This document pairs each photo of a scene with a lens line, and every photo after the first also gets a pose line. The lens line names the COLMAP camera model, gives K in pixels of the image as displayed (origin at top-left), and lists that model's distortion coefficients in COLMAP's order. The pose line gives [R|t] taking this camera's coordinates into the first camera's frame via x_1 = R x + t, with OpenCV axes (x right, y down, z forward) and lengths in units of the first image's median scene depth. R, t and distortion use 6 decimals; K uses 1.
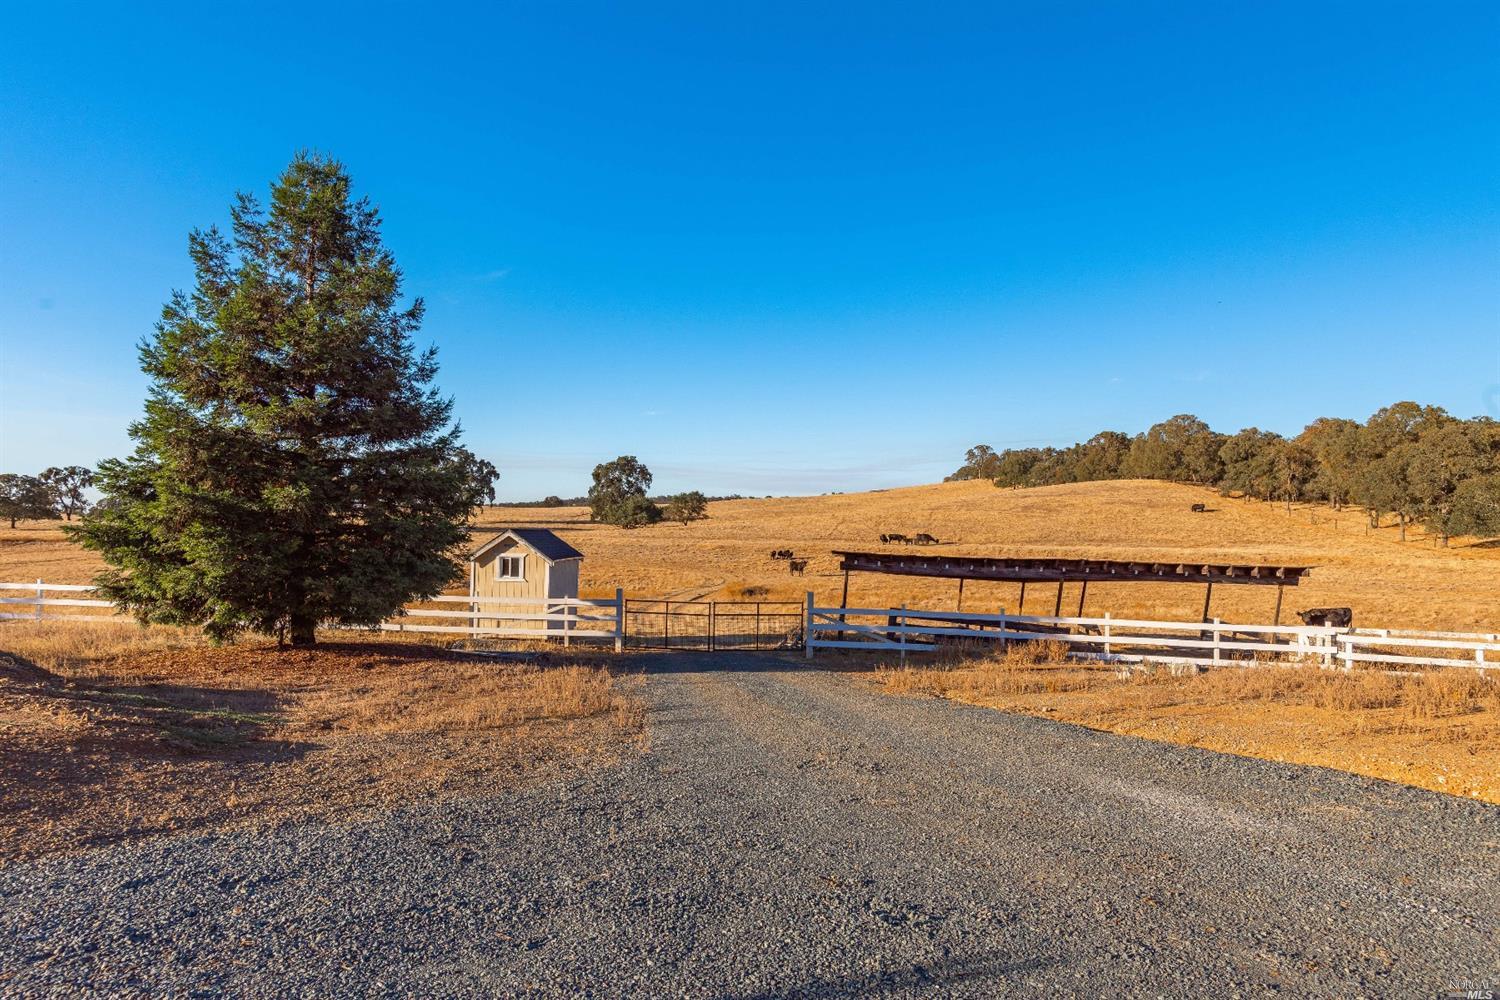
lens RADIAL K [[847.1, 0, 746.8], [0, 847.1, 499.0], [0, 0, 1]] dist [0.018100, -0.000661]
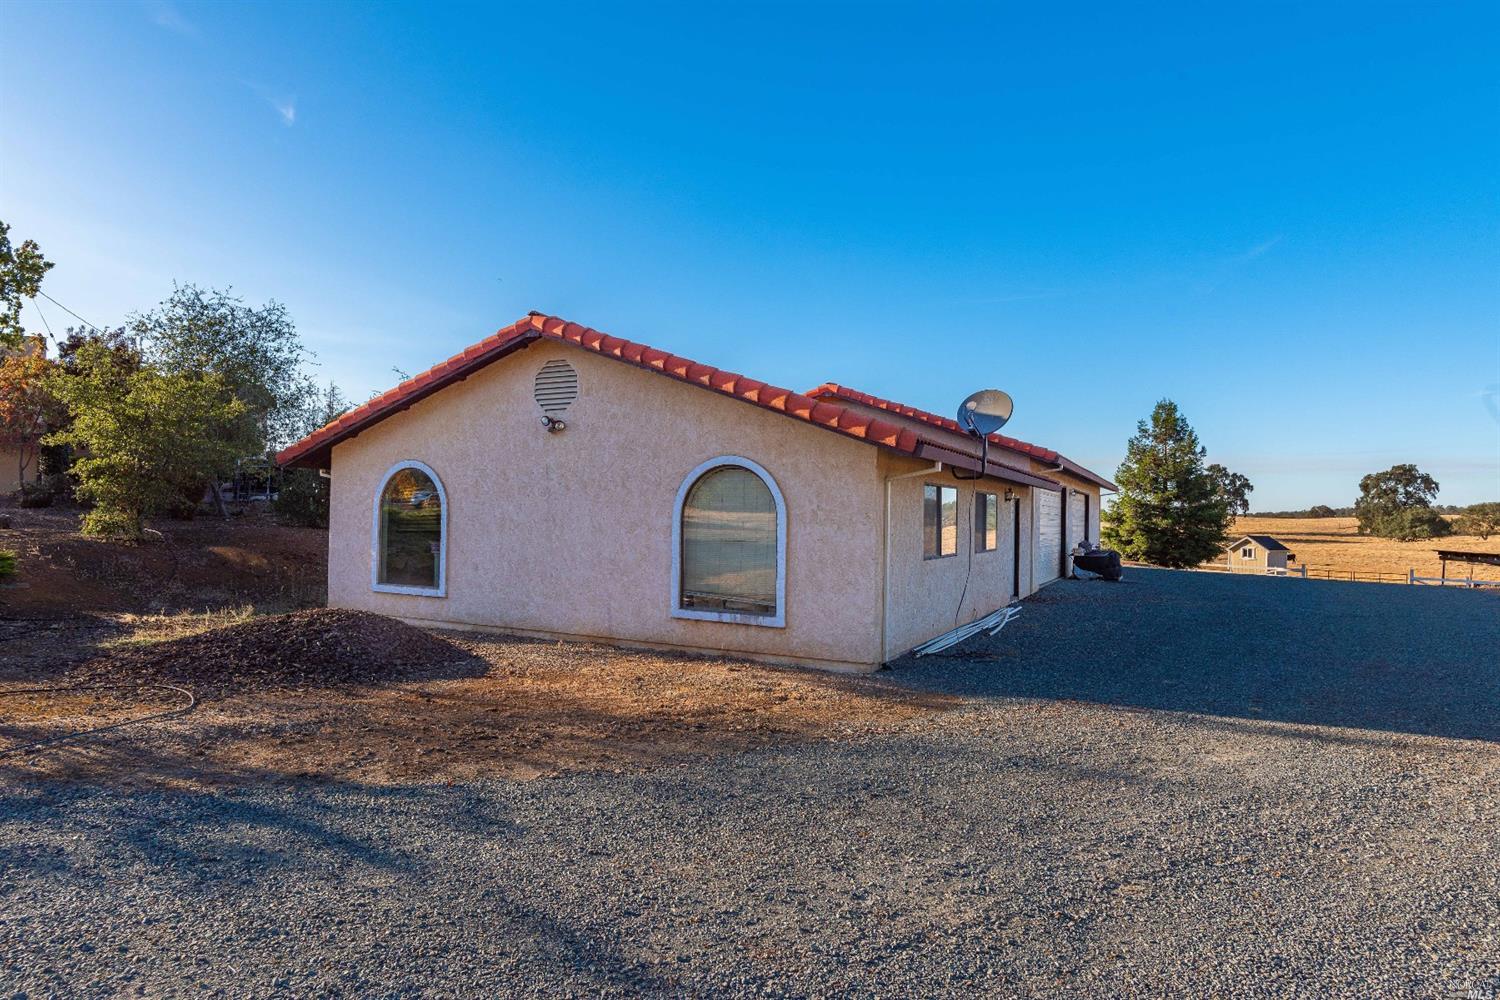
lens RADIAL K [[847.1, 0, 755.7], [0, 847.1, 489.1], [0, 0, 1]] dist [0.018100, -0.000661]
pose [[0.685465, -0.022488, -0.727758, 0.058984], [0.006421, 0.999671, -0.024843, -0.004897], [0.728077, 0.012356, 0.685384, -0.185731]]
